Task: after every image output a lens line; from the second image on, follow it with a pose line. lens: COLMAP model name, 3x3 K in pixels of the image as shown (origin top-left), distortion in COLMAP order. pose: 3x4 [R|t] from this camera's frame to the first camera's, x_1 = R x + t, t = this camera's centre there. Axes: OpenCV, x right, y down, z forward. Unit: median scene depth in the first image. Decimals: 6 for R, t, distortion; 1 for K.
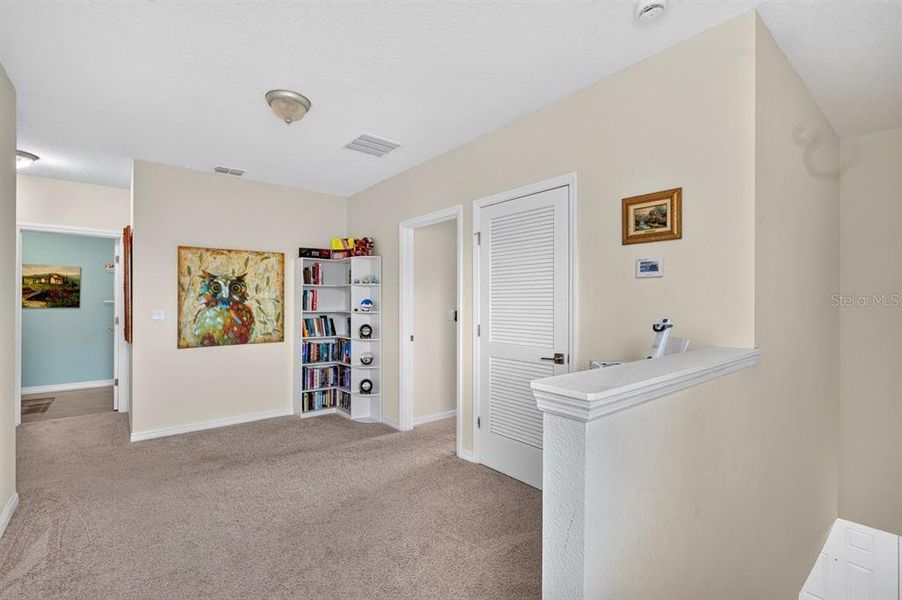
lens RADIAL K [[405.4, 0, 449.0], [0, 405.4, 301.6], [0, 0, 1]] dist [-0.002471, 0.000075]
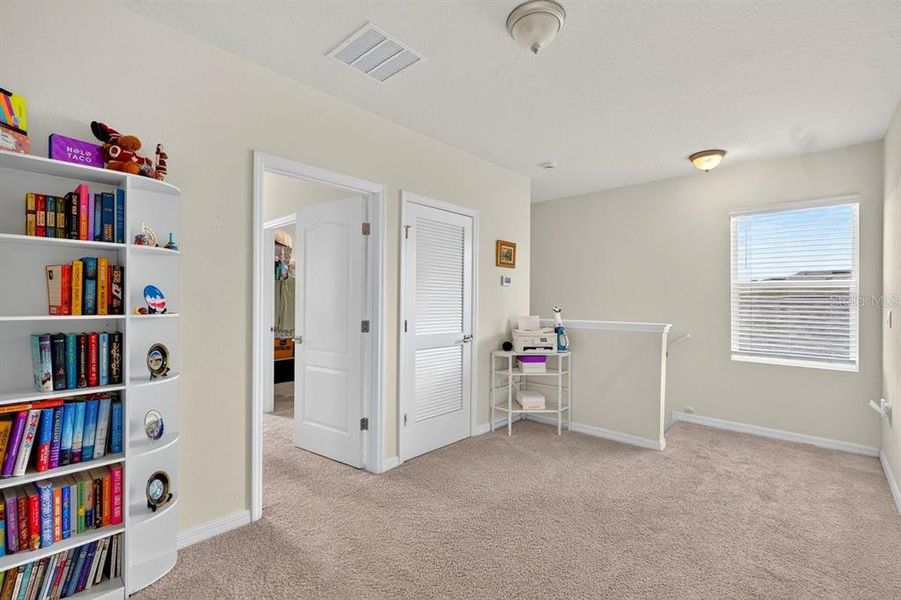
lens RADIAL K [[405.0, 0, 448.5], [0, 405.0, 301.6], [0, 0, 1]] dist [-0.002471, 0.000075]
pose [[-0.140257, -0.001750, 0.990114, -1.262840], [-0.011106, 0.999938, 0.000195, 0.015371], [-0.990053, -0.010969, -0.140268, 1.440607]]
